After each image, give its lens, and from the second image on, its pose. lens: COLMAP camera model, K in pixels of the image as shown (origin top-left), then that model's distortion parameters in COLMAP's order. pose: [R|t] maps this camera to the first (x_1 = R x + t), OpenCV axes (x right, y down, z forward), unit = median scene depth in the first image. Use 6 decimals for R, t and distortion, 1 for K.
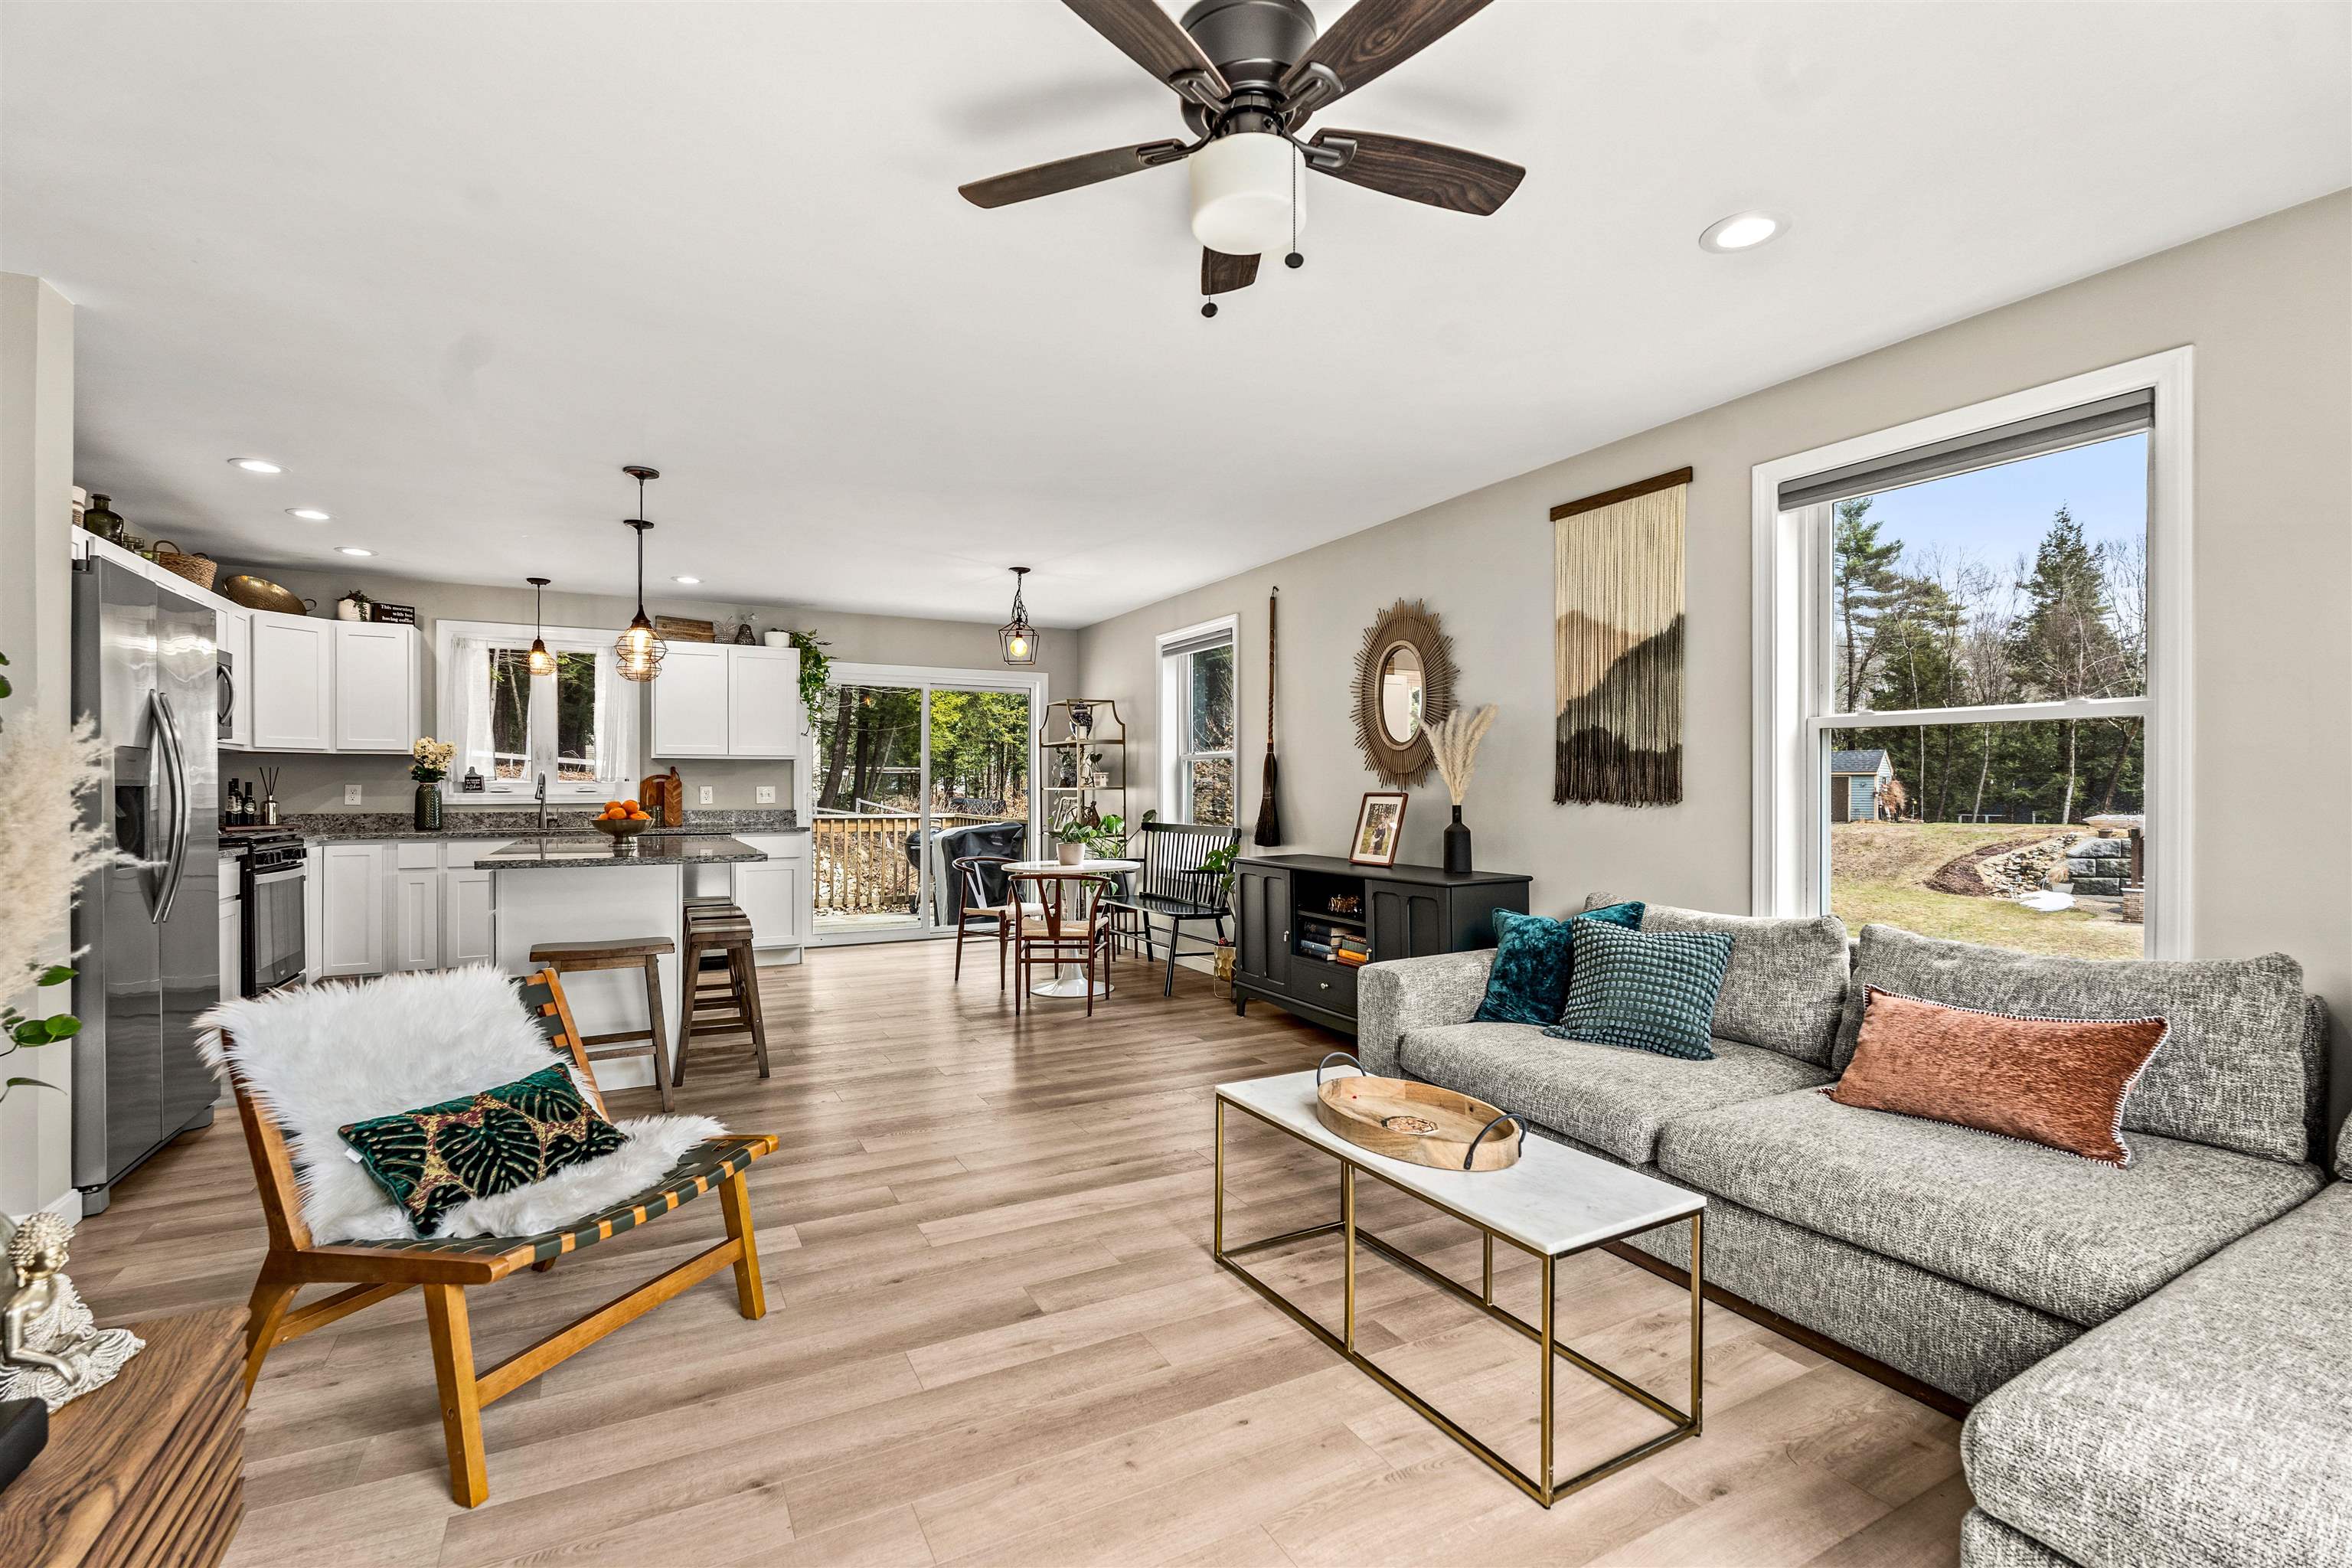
lens RADIAL K [[1046.3, 0, 1177.2], [0, 1046.3, 788.4], [0, 0, 1]] dist [-0.005498, 0.000934]
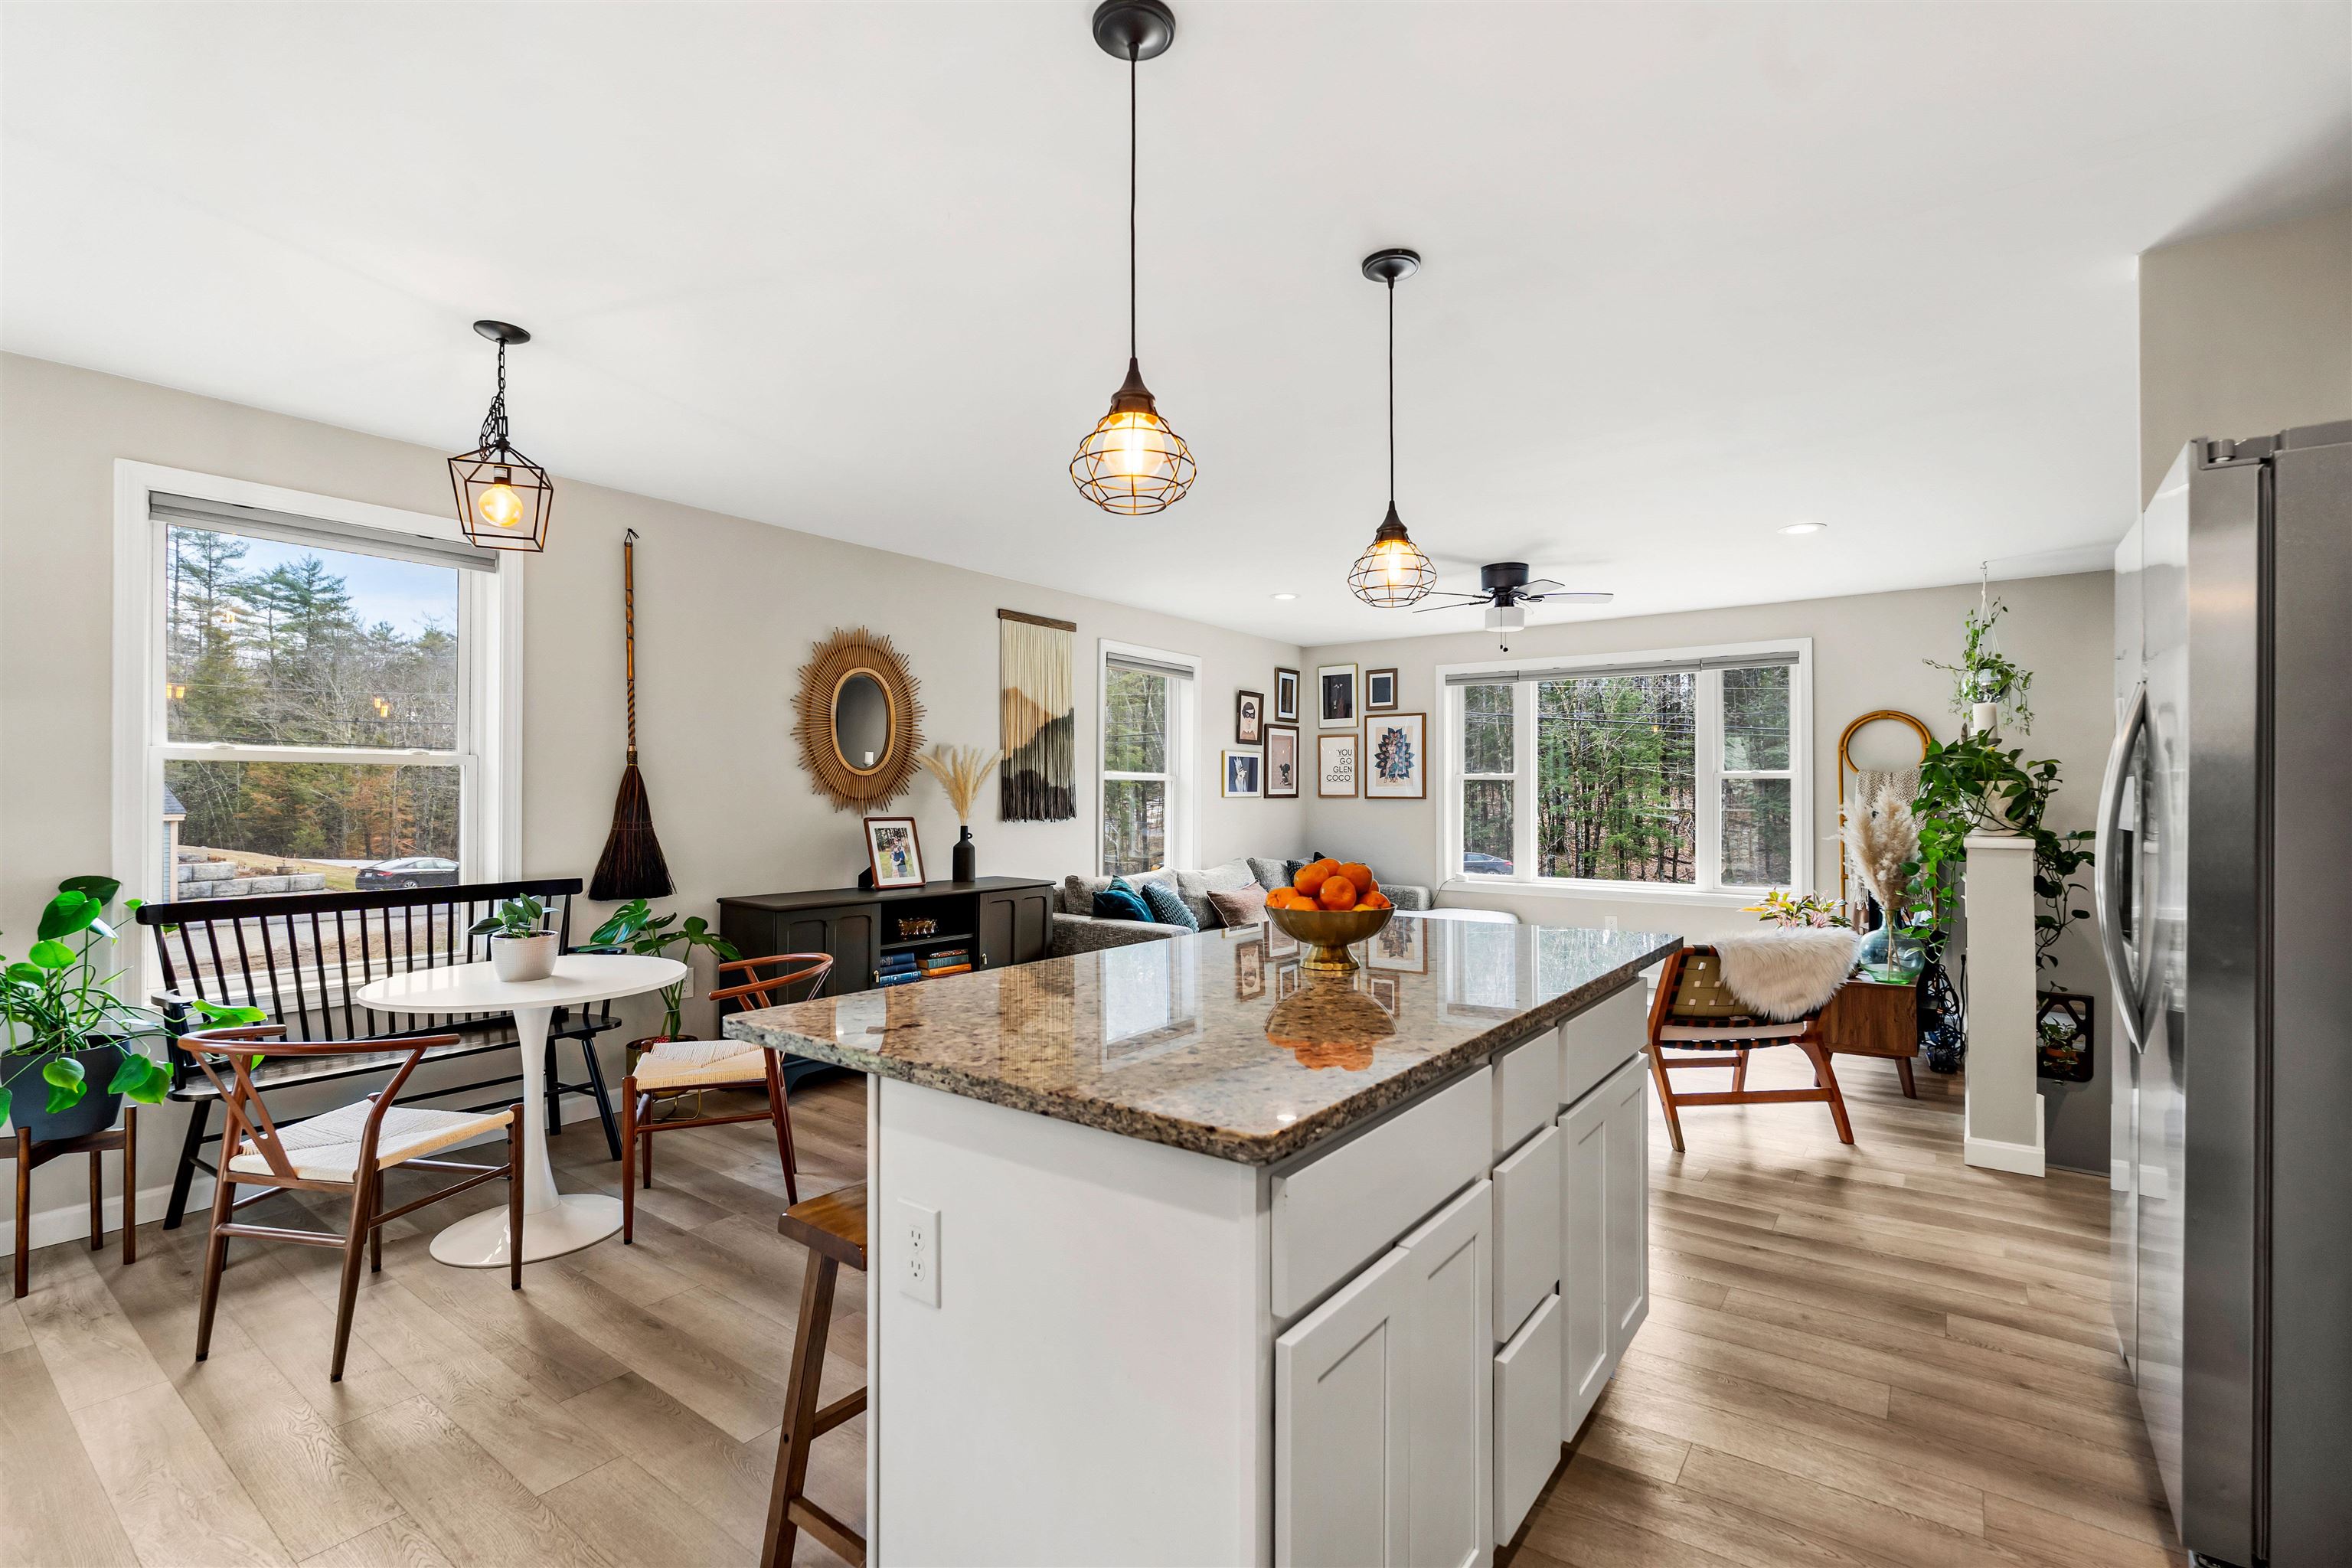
lens RADIAL K [[1046.3, 0, 1181.8], [0, 1046.3, 792.8], [0, 0, 1]] dist [-0.005498, 0.000934]
pose [[-0.426655, 0.002870, 0.904410, -0.704782], [-0.000576, 0.999994, -0.003445, -0.013770], [-0.904414, -0.001991, -0.426651, 0.970983]]
